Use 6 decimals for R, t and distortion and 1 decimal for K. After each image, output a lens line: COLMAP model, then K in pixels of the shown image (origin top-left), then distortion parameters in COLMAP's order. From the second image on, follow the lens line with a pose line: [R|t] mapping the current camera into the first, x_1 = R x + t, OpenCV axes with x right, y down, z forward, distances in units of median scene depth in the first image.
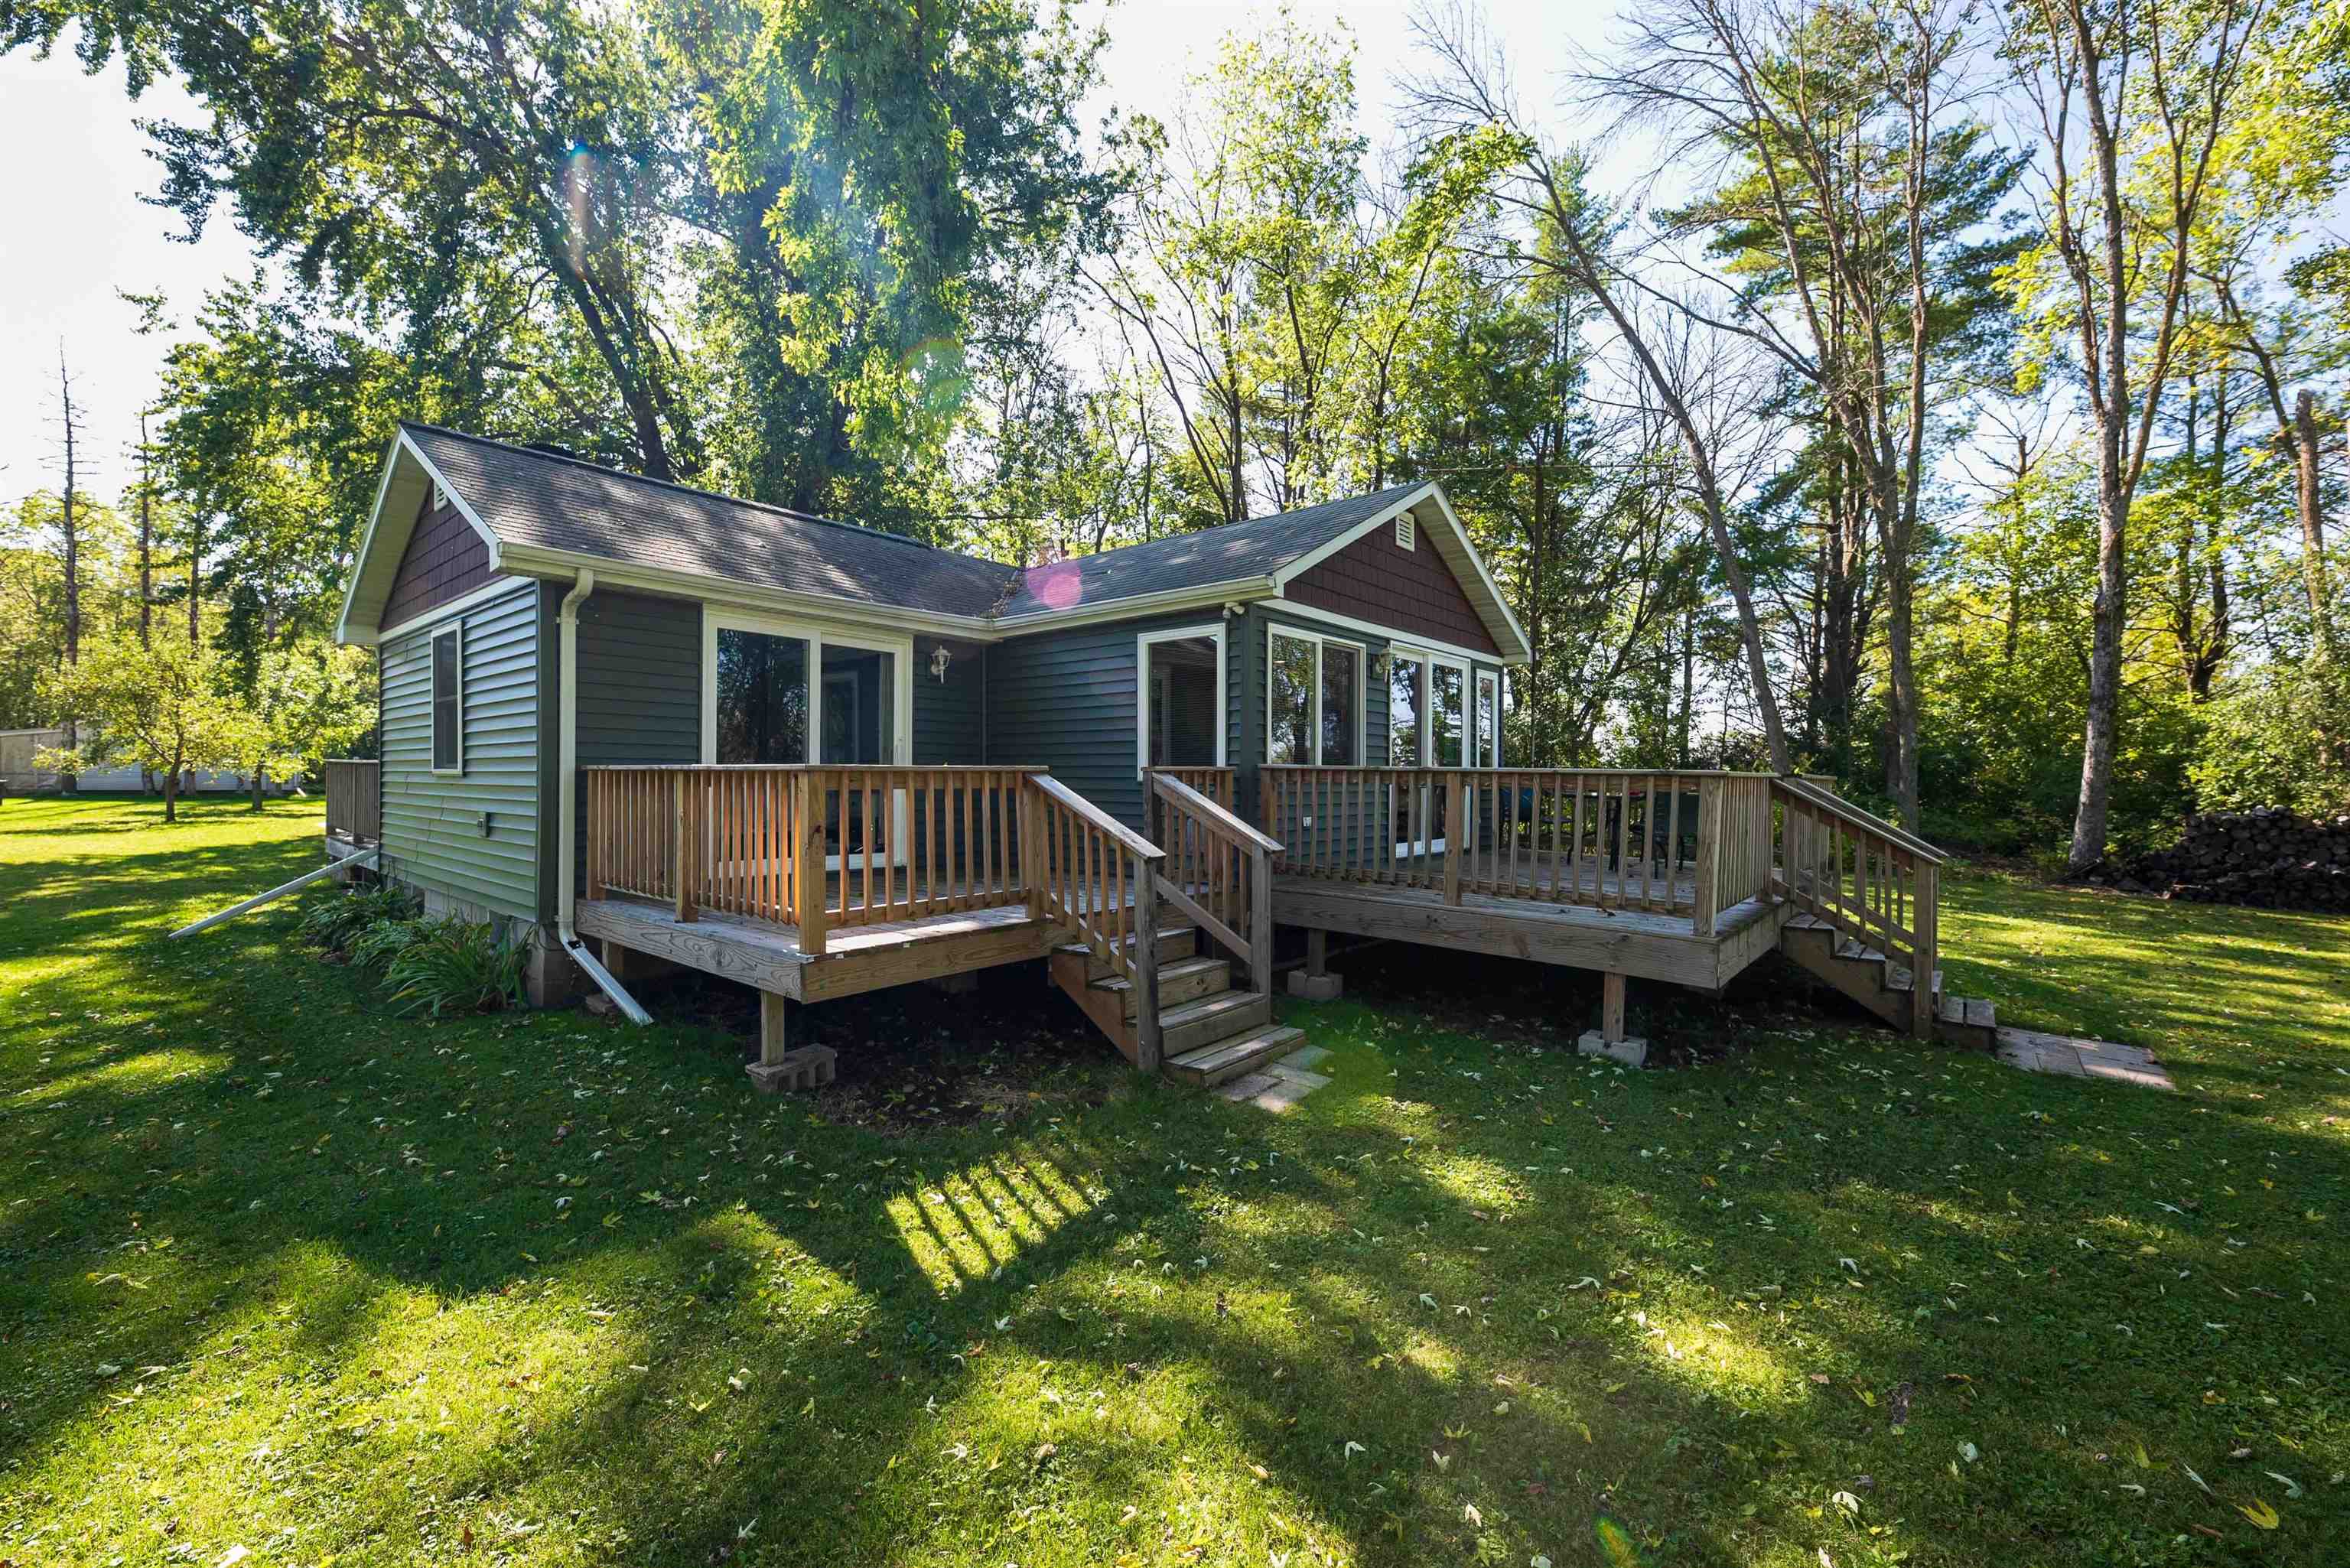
lens RADIAL K [[932.7, 0, 1192.7], [0, 932.7, 790.5], [0, 0, 1]] dist [0.004501, -0.005397]
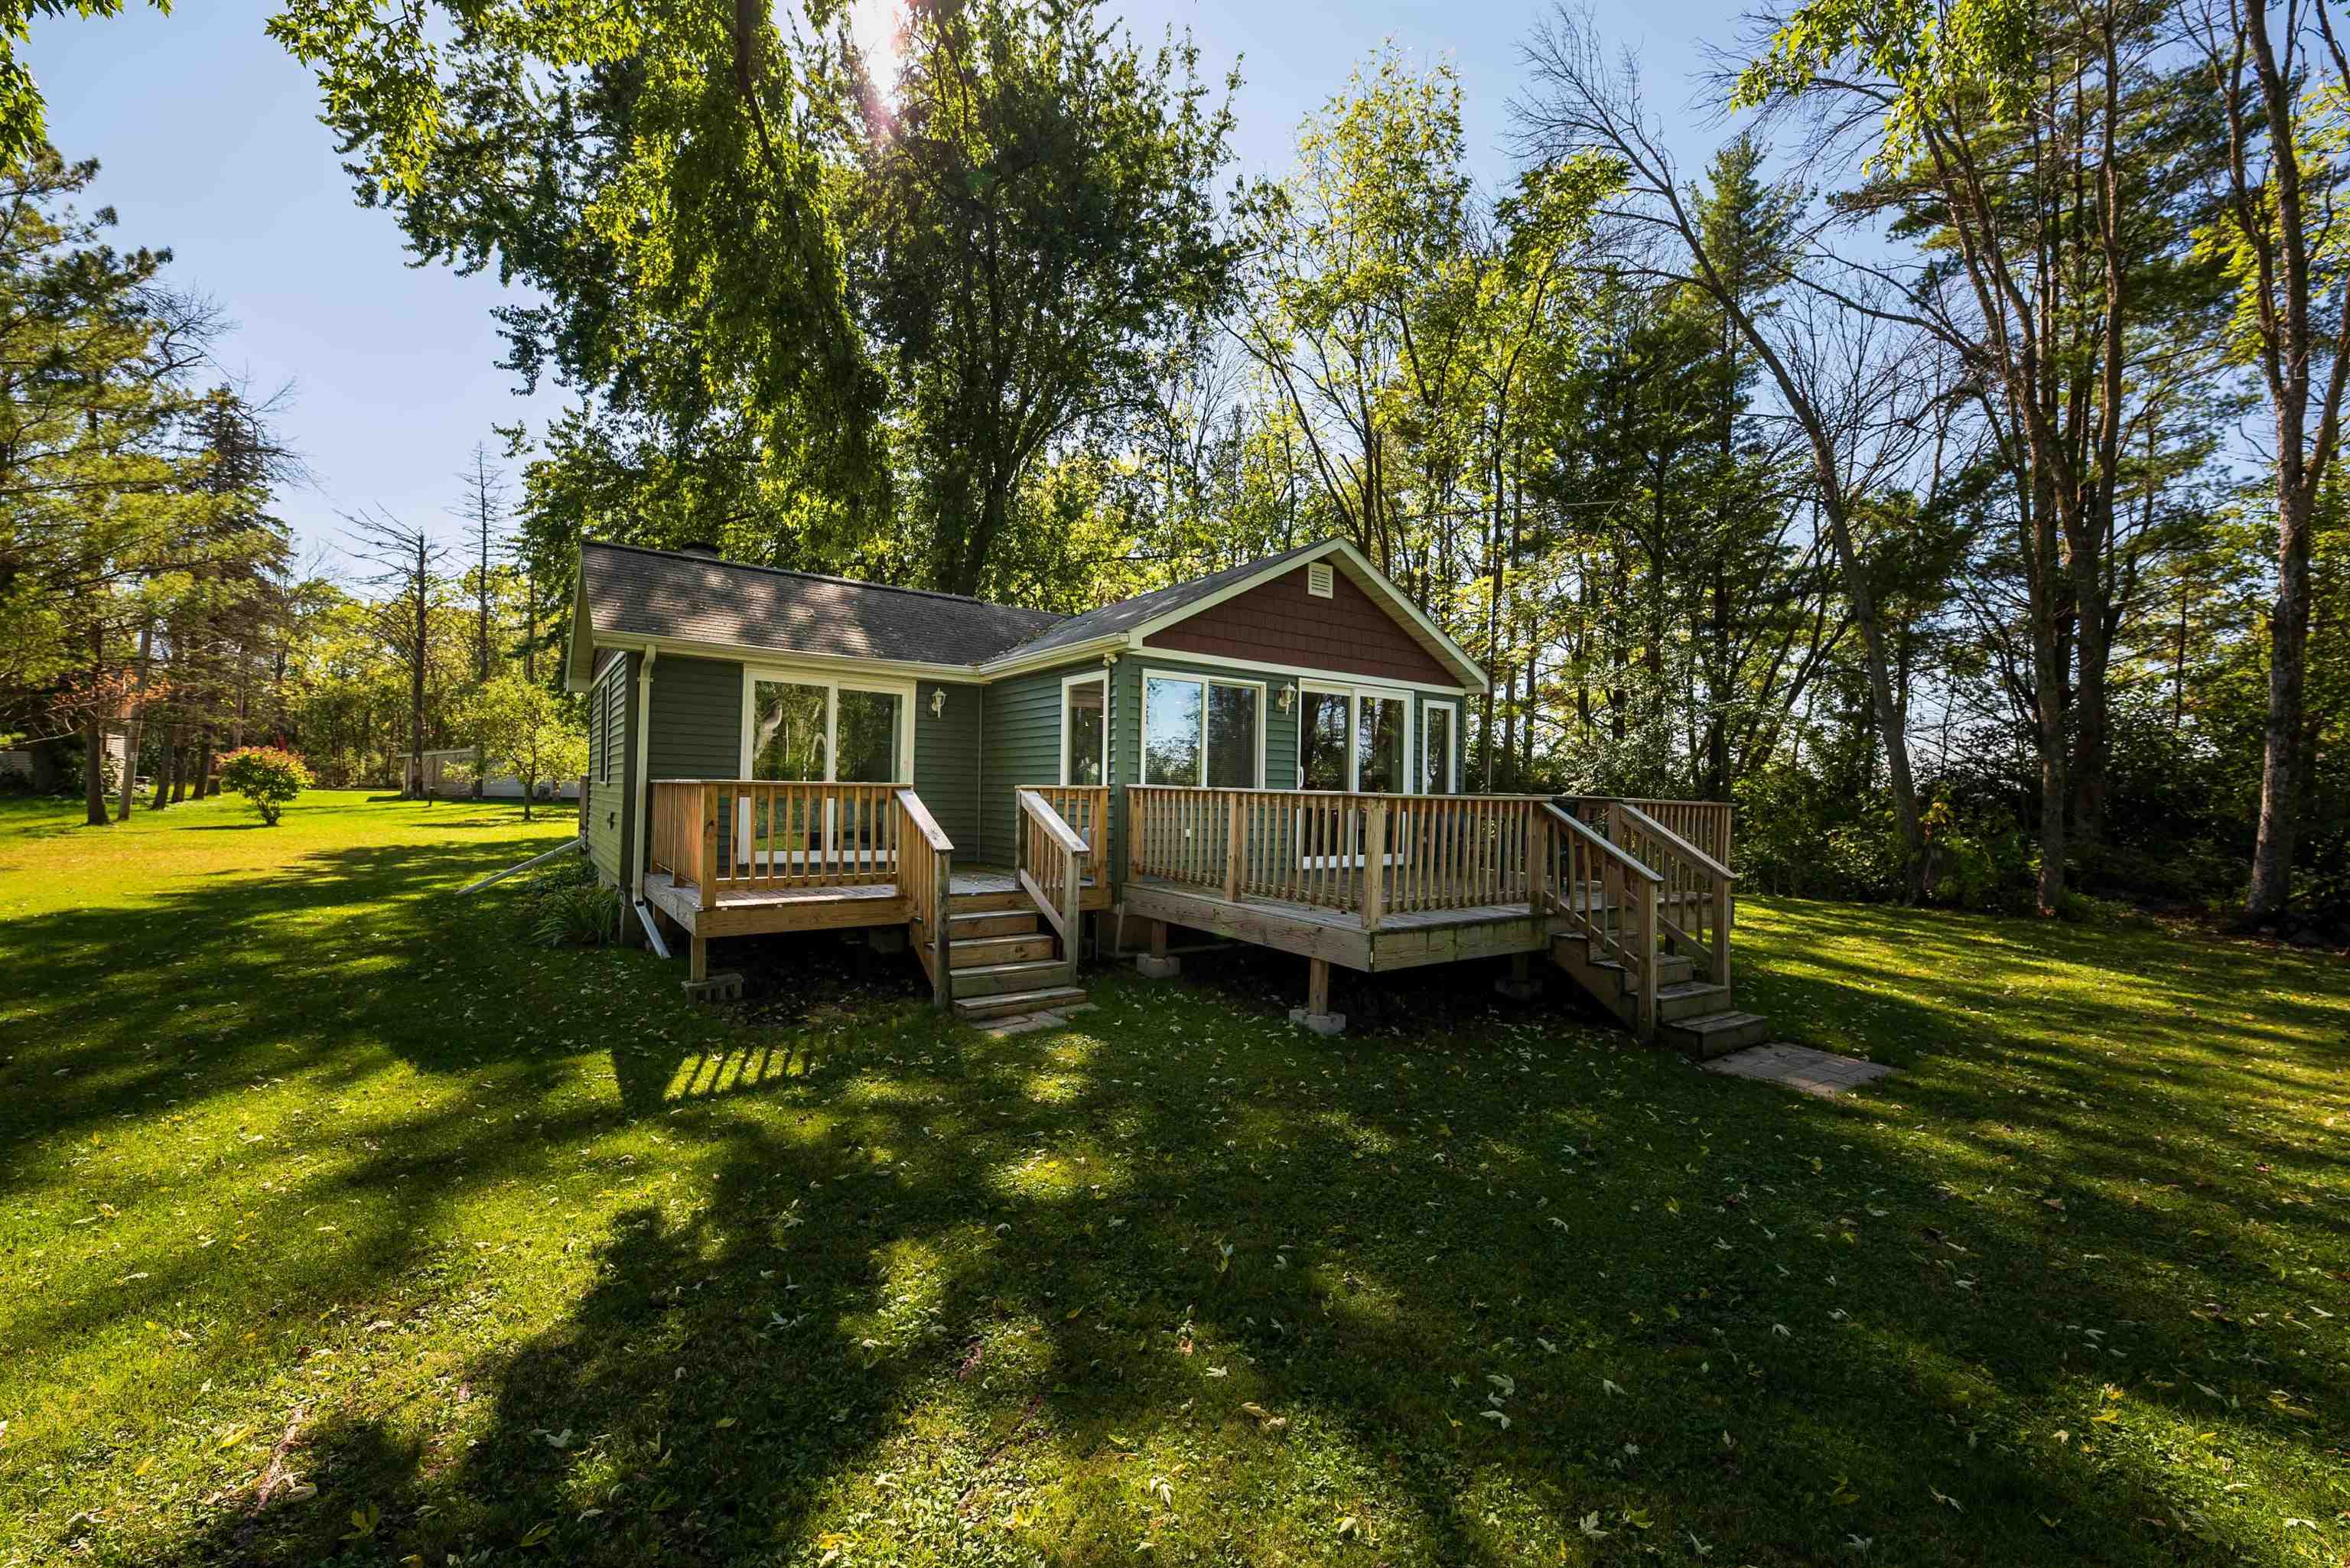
lens RADIAL K [[932.7, 0, 1192.1], [0, 932.7, 794.1], [0, 0, 1]] dist [0.004501, -0.005397]
pose [[0.969453, 0.013383, -0.244912, 0.210990], [-0.018059, 0.999695, -0.016859, 0.001906], [0.244612, 0.020766, 0.969399, -0.078610]]
